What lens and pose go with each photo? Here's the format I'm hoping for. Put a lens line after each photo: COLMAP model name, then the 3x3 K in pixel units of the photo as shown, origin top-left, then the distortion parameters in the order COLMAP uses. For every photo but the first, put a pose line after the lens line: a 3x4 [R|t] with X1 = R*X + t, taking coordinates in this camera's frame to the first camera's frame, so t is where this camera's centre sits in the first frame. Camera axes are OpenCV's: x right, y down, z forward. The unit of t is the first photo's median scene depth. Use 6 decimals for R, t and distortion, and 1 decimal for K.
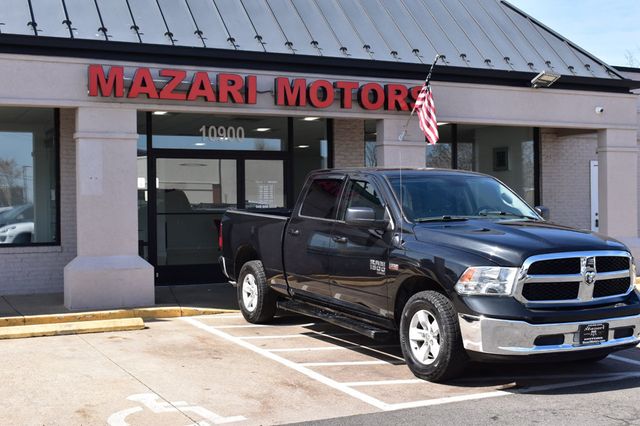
lens RADIAL K [[874.4, 0, 320.0], [0, 874.4, 213.0], [0, 0, 1]] dist [-0.018240, -0.014869]
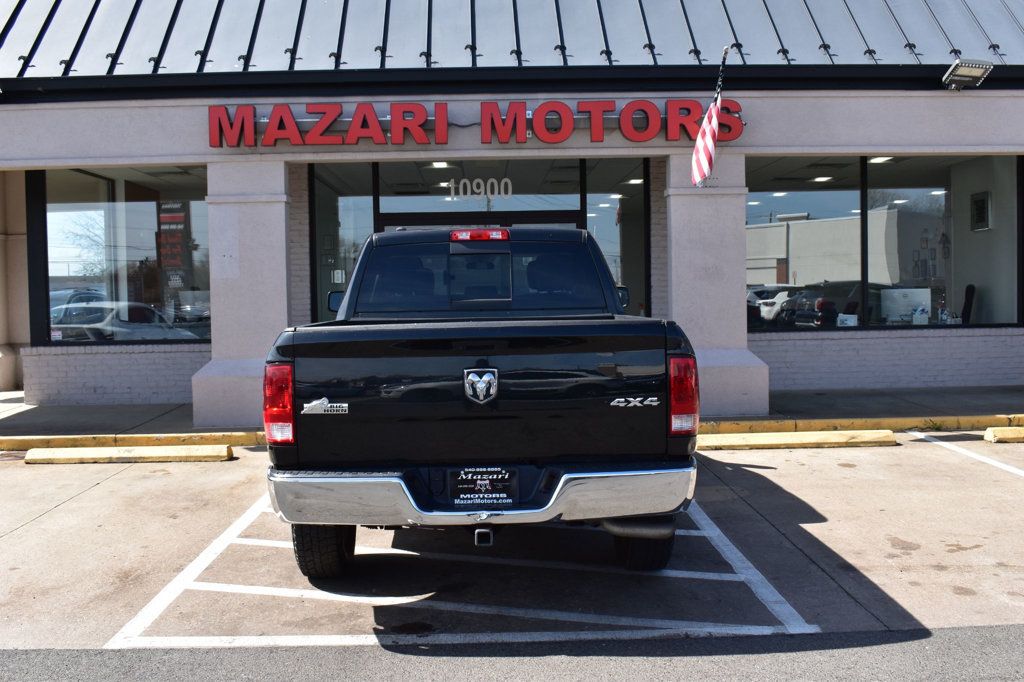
lens RADIAL K [[1043.1, 0, 512.0], [0, 1043.1, 341.0], [0, 0, 1]] dist [-0.058749, -0.017922]
pose [[0.905502, 0.014300, -0.424100, 0.349581], [0.005354, 0.998967, 0.045116, -0.005419], [0.424308, -0.043123, 0.904491, 0.287711]]
